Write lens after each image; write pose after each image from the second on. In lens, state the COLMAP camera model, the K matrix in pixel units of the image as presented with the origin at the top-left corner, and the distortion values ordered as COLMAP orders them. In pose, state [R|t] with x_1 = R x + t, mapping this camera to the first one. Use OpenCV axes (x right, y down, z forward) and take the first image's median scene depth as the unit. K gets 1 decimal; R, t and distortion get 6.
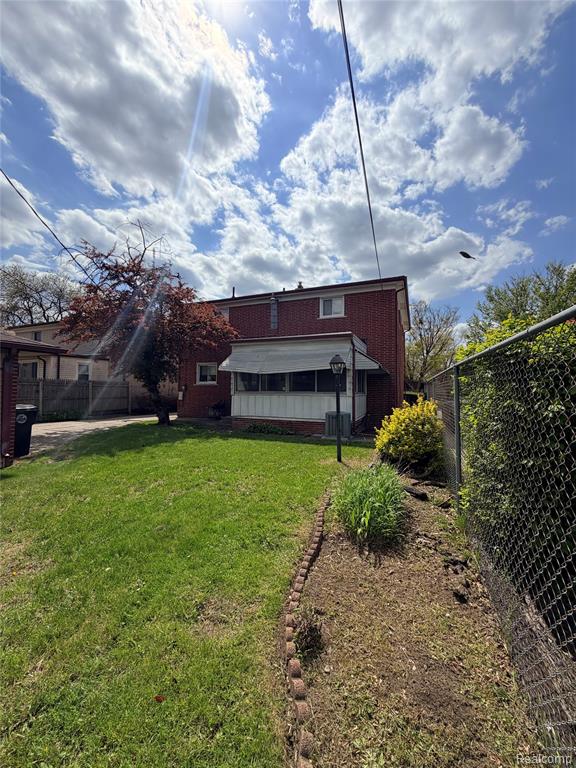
lens RADIAL K [[306.4, 0, 288.0], [0, 306.4, 384.0], [0, 0, 1]] dist [0.000921, 0.000197]
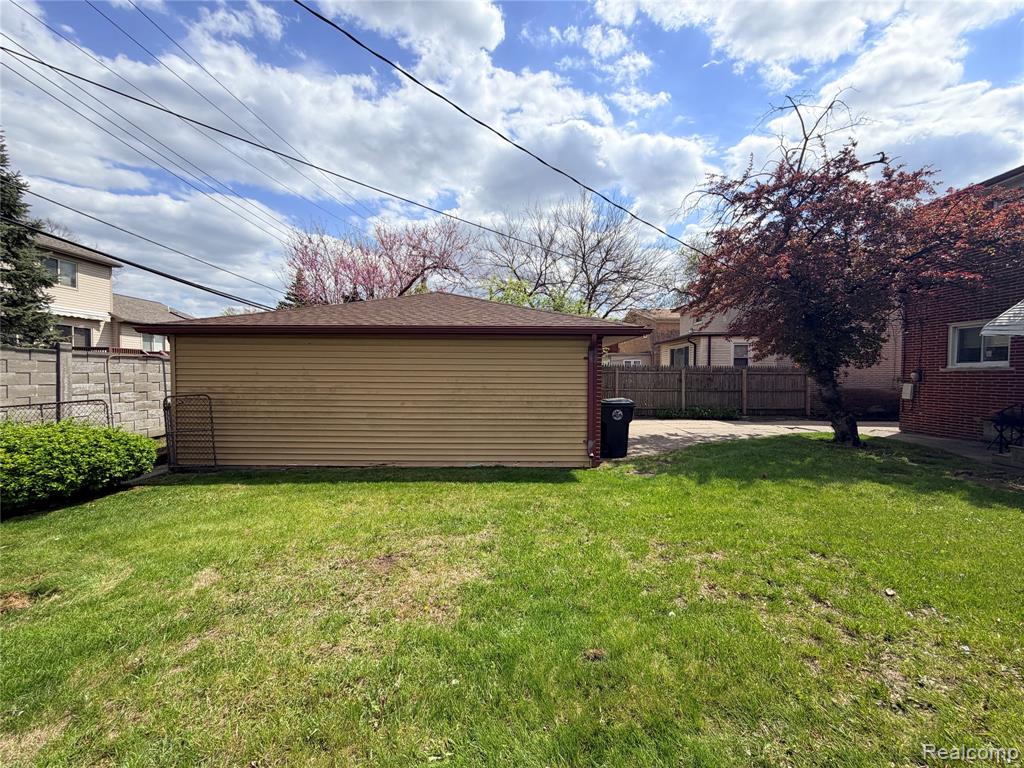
lens RADIAL K [[408.6, 0, 512.0], [0, 408.6, 384.0], [0, 0, 1]] dist [0.000921, 0.000197]
pose [[0.385158, 0.015791, -0.922716, 0.044190], [0.016966, 0.999563, 0.024188, -0.002894], [0.922695, -0.024971, 0.384722, 0.168913]]
